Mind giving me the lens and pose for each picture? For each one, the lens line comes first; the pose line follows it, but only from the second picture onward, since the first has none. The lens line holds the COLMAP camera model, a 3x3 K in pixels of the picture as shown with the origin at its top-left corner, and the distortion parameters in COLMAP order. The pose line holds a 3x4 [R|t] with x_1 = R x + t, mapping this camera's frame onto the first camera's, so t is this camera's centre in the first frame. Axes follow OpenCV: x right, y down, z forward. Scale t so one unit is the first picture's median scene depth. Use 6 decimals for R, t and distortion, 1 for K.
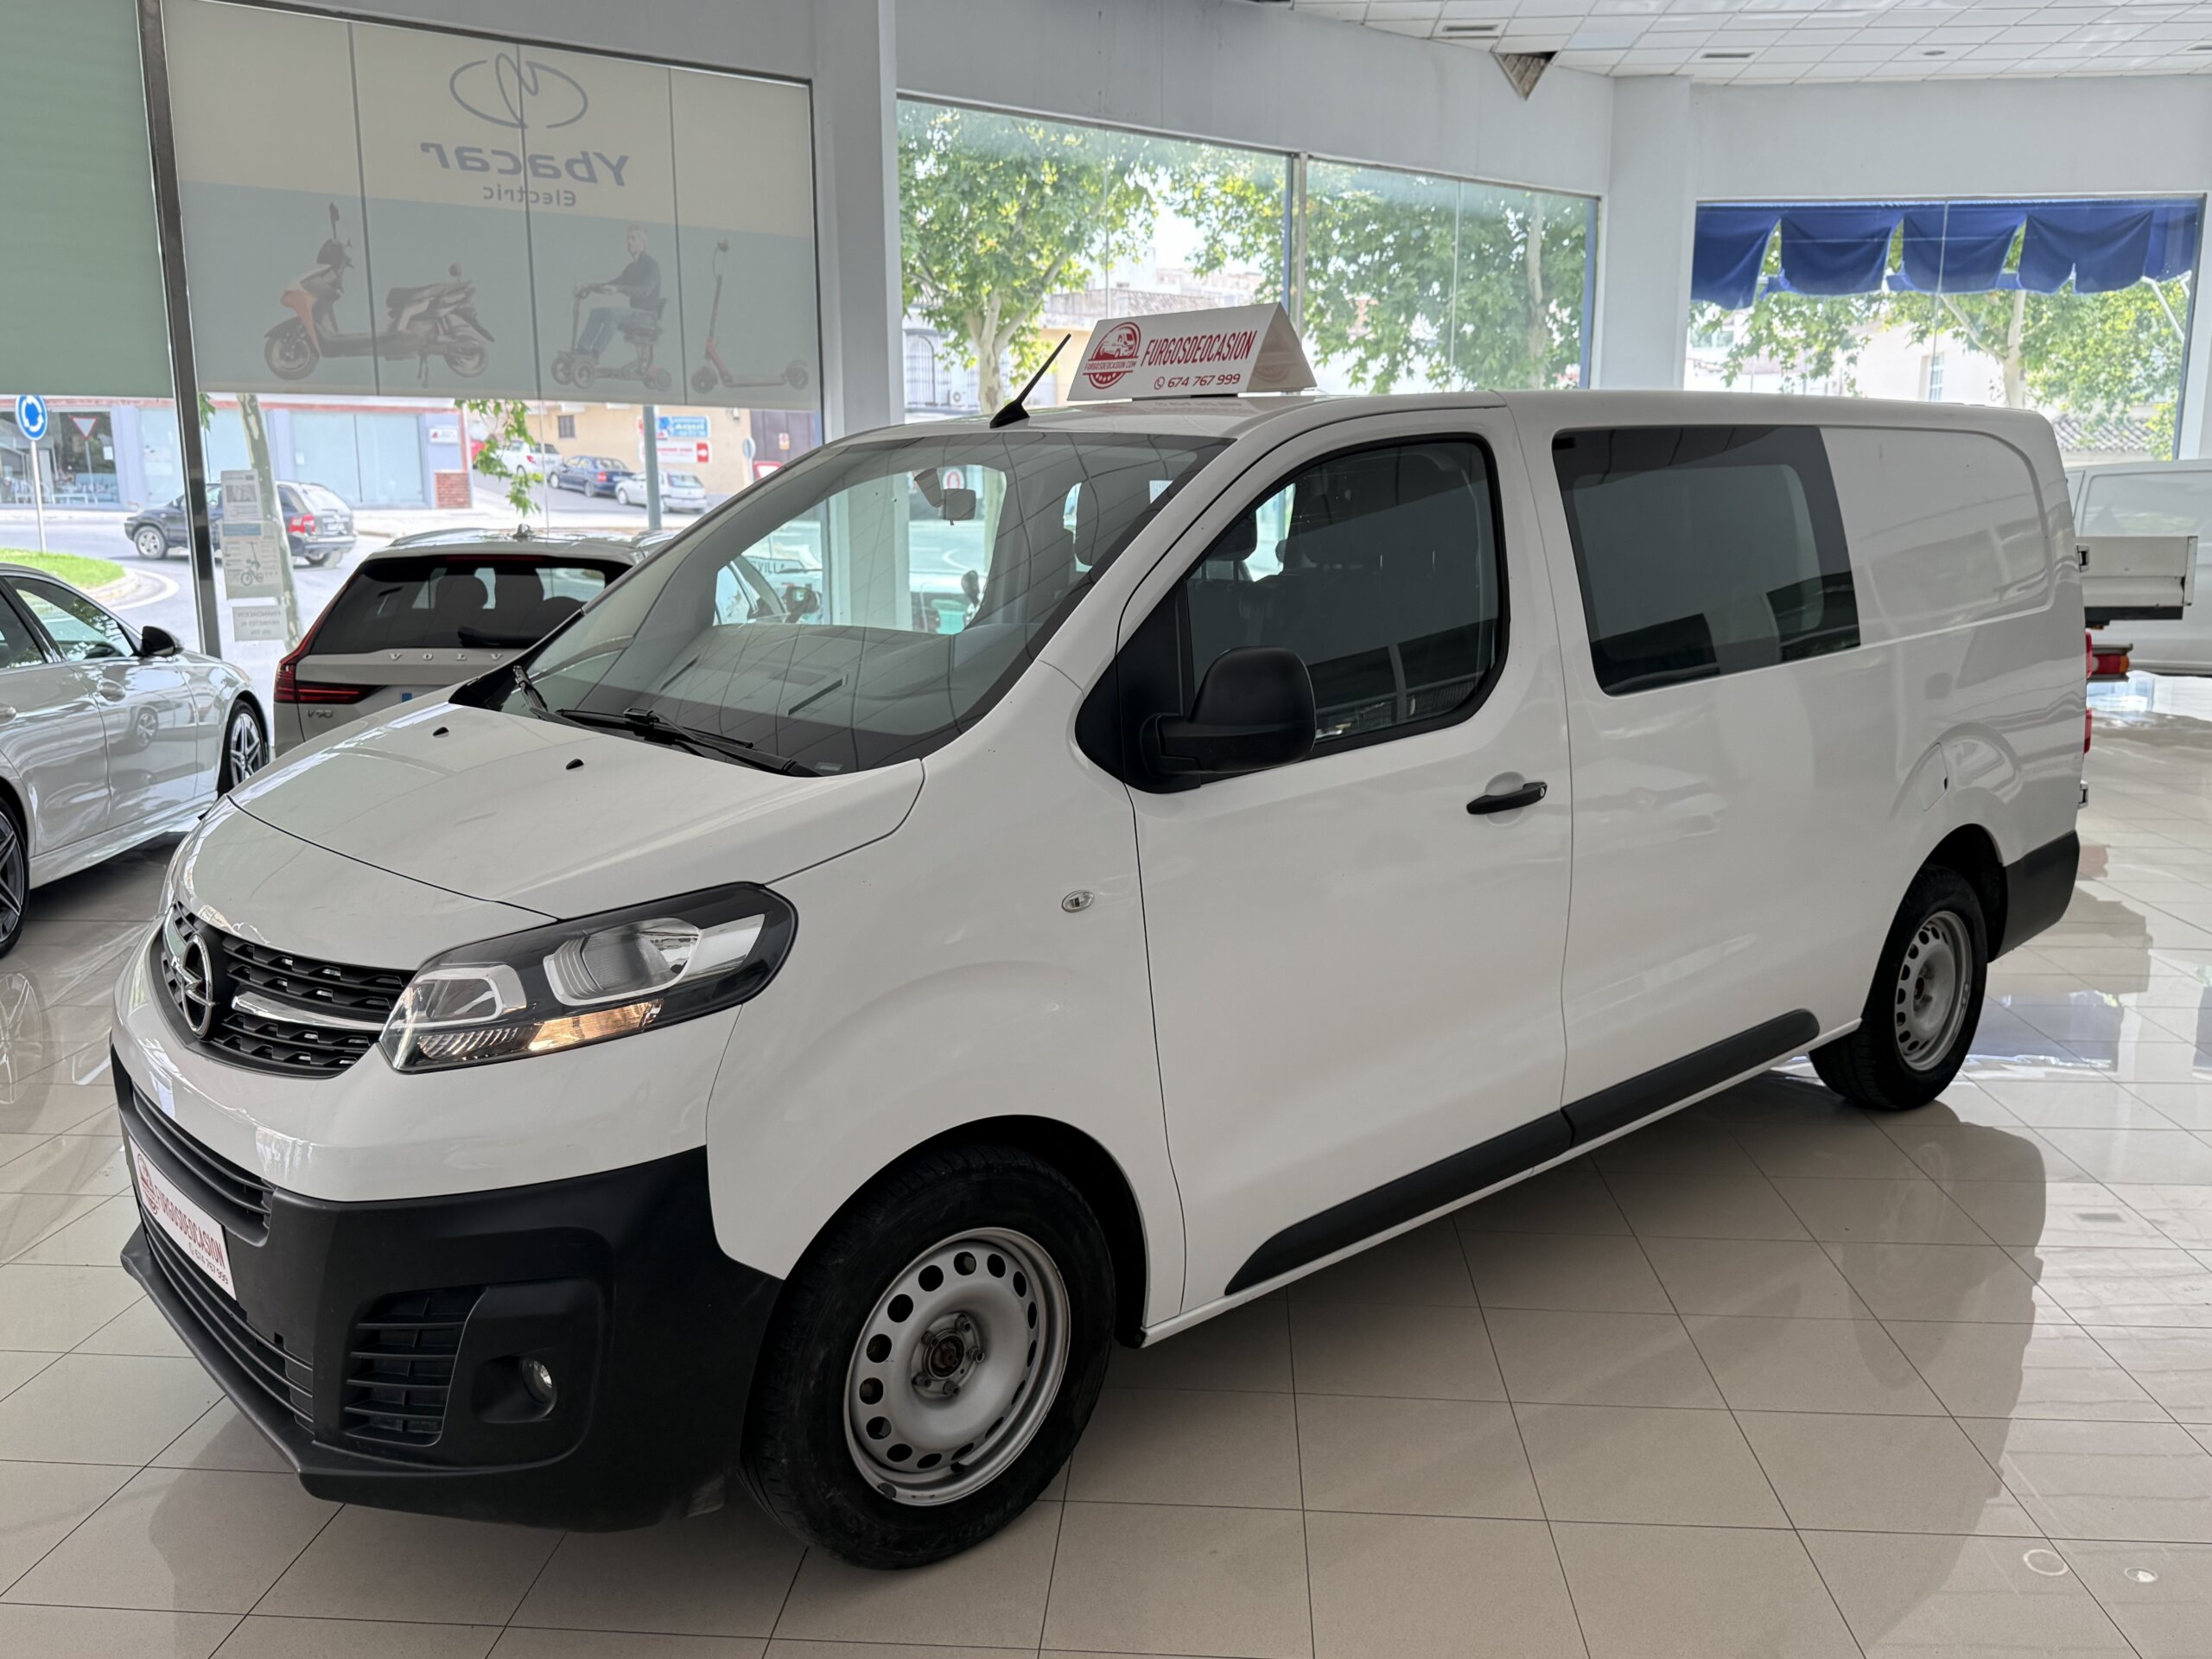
lens RADIAL K [[1798.4, 0, 1106.0], [0, 1798.4, 829.5], [0, 0, 1]] dist [0.002056, -0.005064]
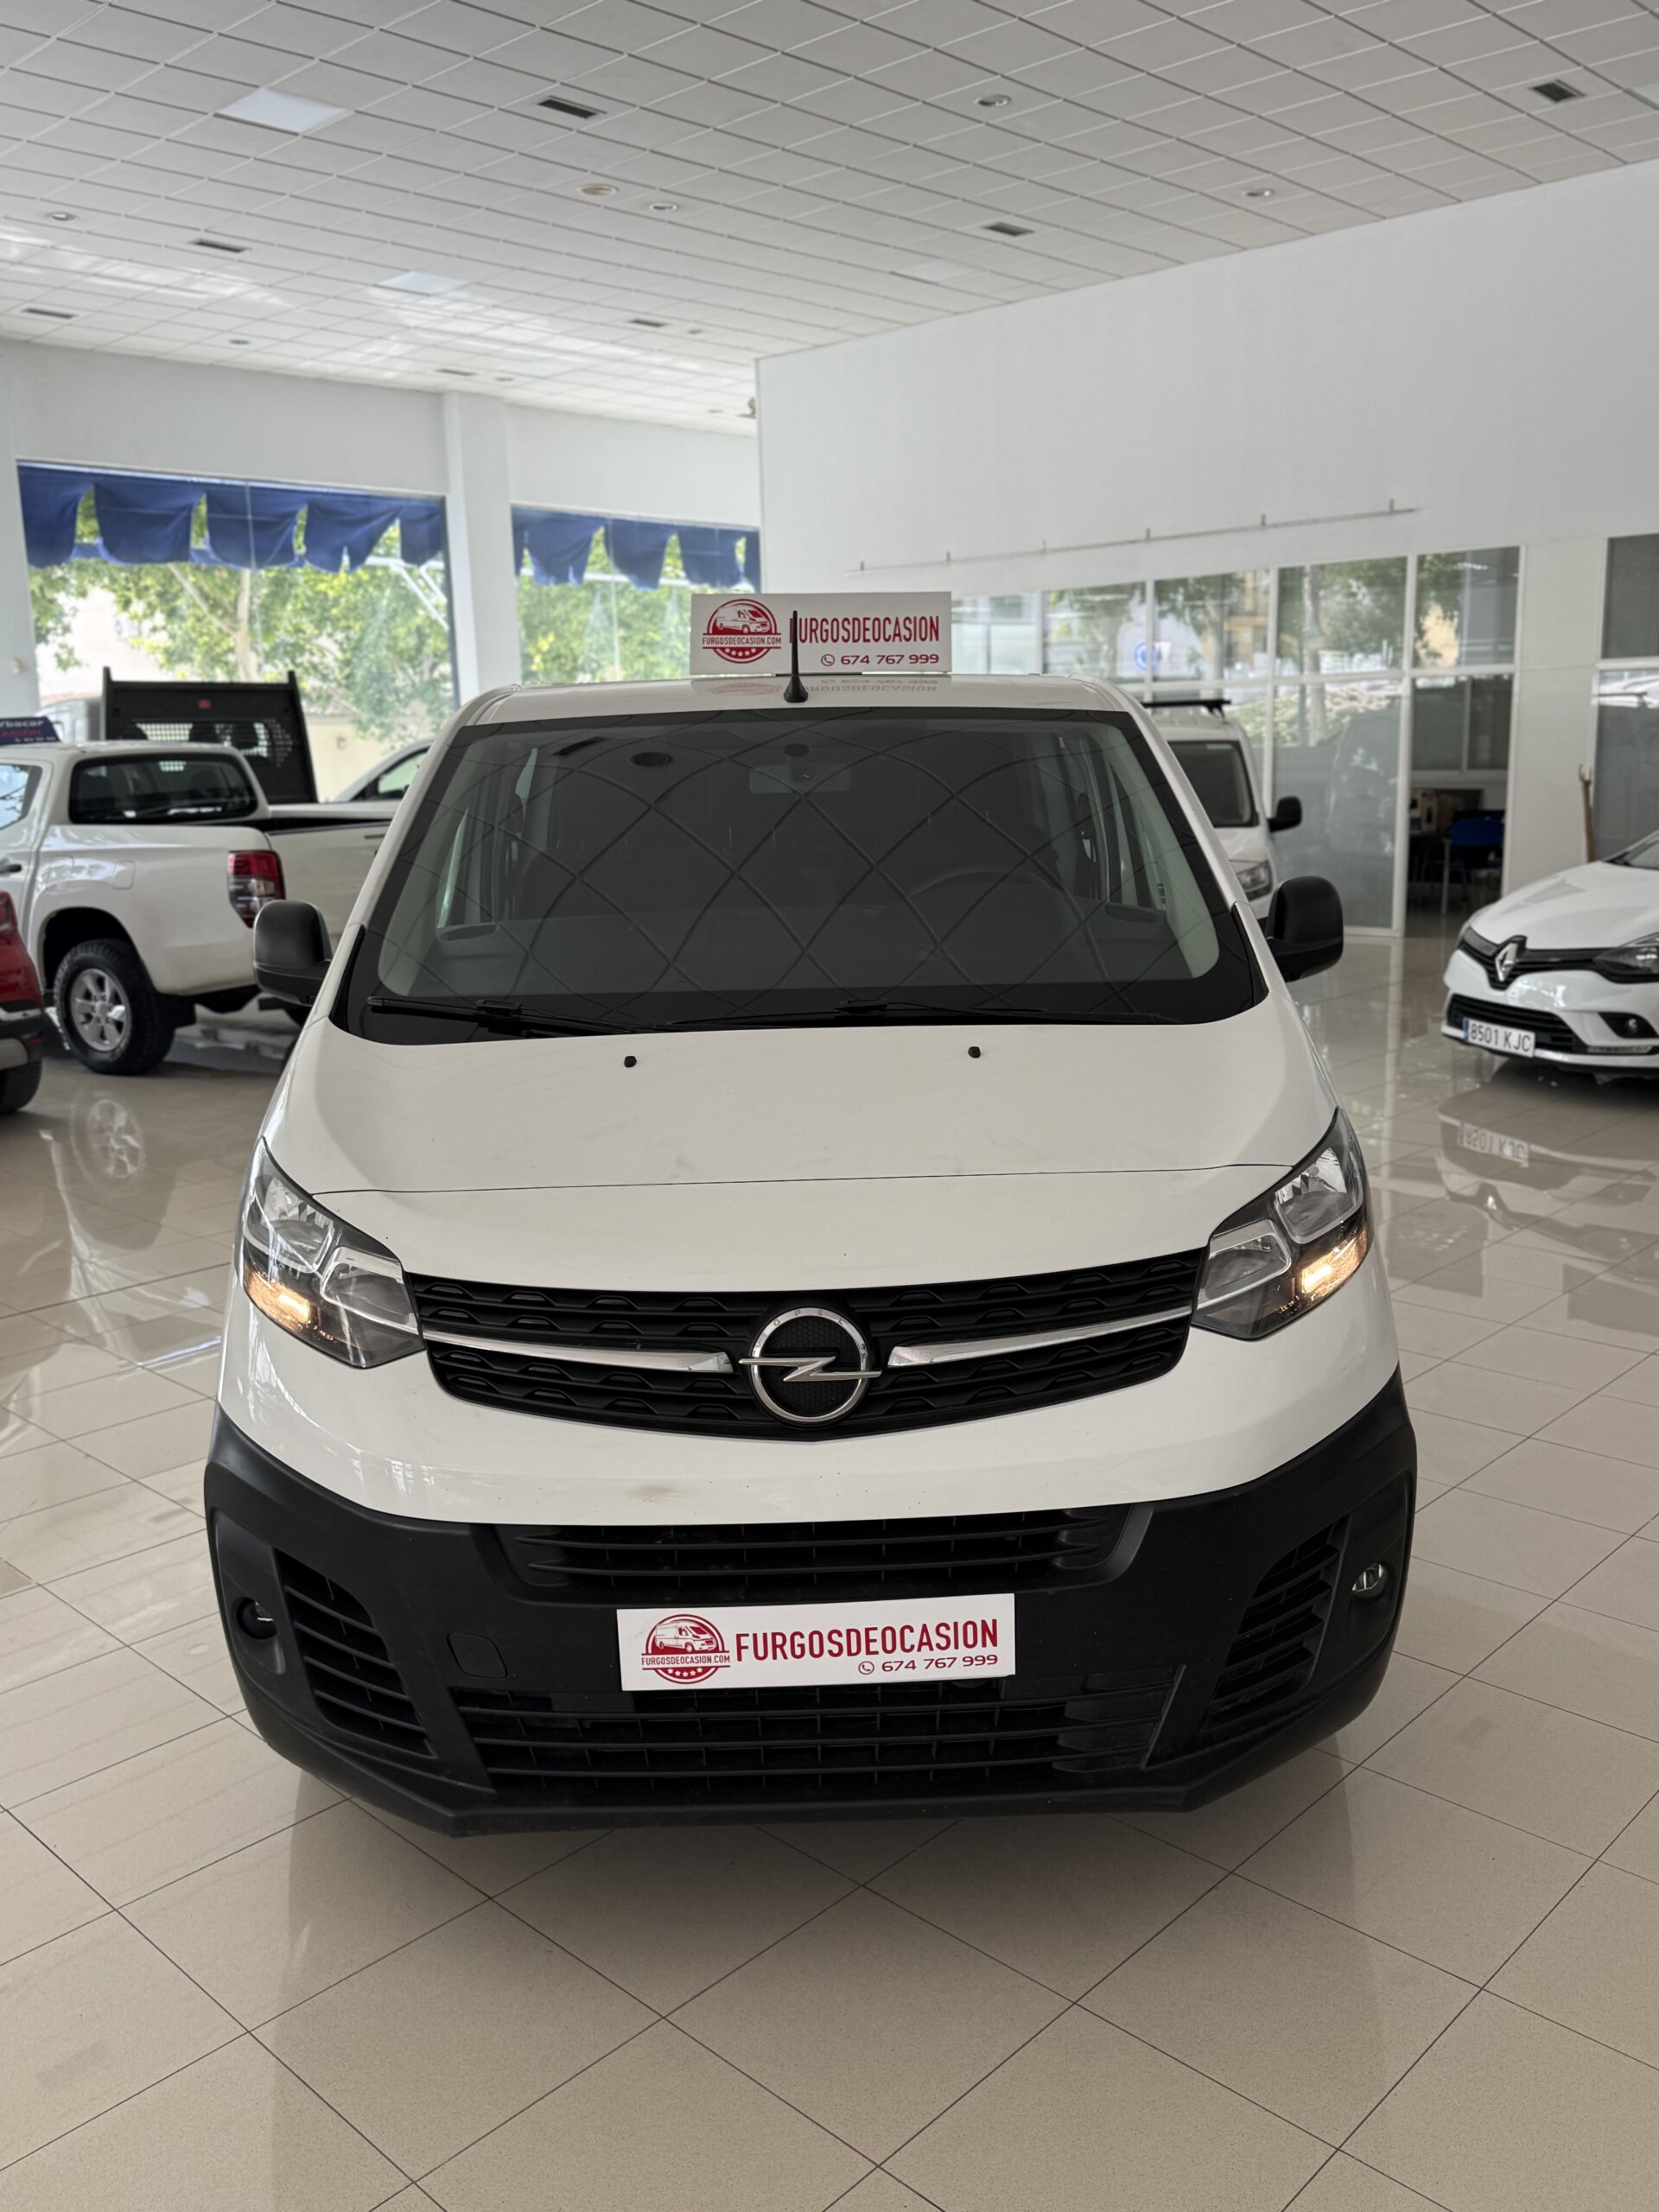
lens RADIAL K [[1798.4, 0, 829.5], [0, 1798.4, 1106.0], [0, 0, 1]] dist [0.002056, -0.005064]
pose [[0.650026, -0.168191, 0.741065, -0.176053], [0.164194, 0.983249, 0.079134, -0.015983], [-0.741961, 0.070239, 0.666753, 0.067463]]
